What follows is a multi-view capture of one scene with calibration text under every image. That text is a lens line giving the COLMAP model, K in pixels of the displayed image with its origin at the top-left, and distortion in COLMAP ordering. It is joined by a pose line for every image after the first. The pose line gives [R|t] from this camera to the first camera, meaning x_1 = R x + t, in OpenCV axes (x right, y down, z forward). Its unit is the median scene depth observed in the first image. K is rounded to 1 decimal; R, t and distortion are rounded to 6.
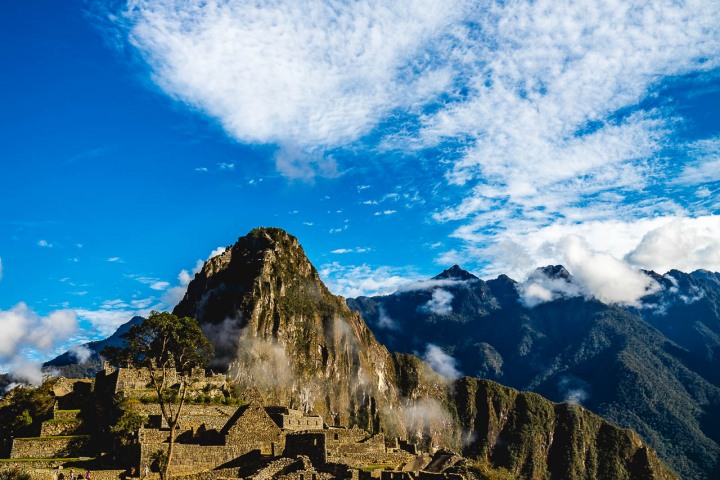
lens RADIAL K [[798.1, 0, 360.0], [0, 798.1, 240.0], [0, 0, 1]] dist [0.003330, -0.005380]
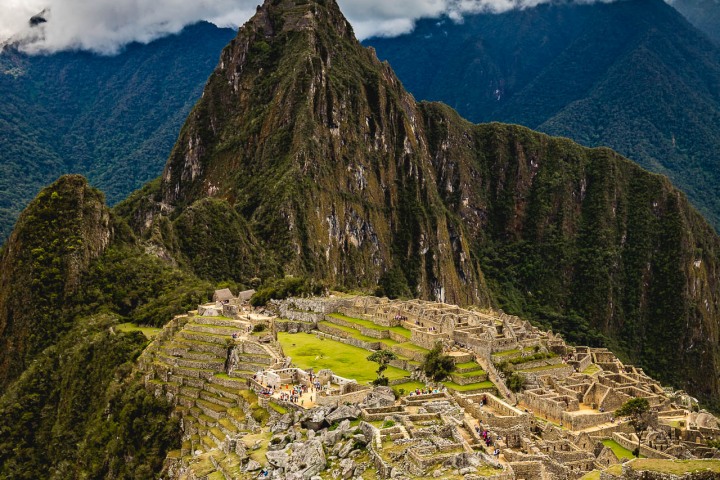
lens RADIAL K [[988.9, 0, 360.0], [0, 988.9, 240.0], [0, 0, 1]] dist [0.008502, 0.026255]
pose [[0.998284, -0.024475, 0.053195, -0.121048], [0.004375, 0.937095, 0.349047, -0.140789], [-0.058392, -0.348215, 0.935594, -0.164544]]
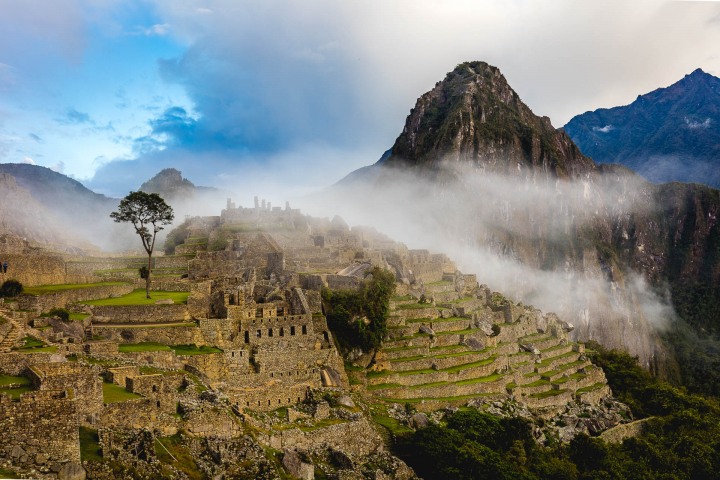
lens RADIAL K [[703.3, 0, 360.0], [0, 703.3, 240.0], [0, 0, 1]] dist [0.020341, 0.000424]
pose [[0.941579, -0.026034, -0.335785, 0.068718], [0.105754, 0.969435, 0.221385, -0.009345], [0.319758, -0.243962, 0.915553, -0.028373]]
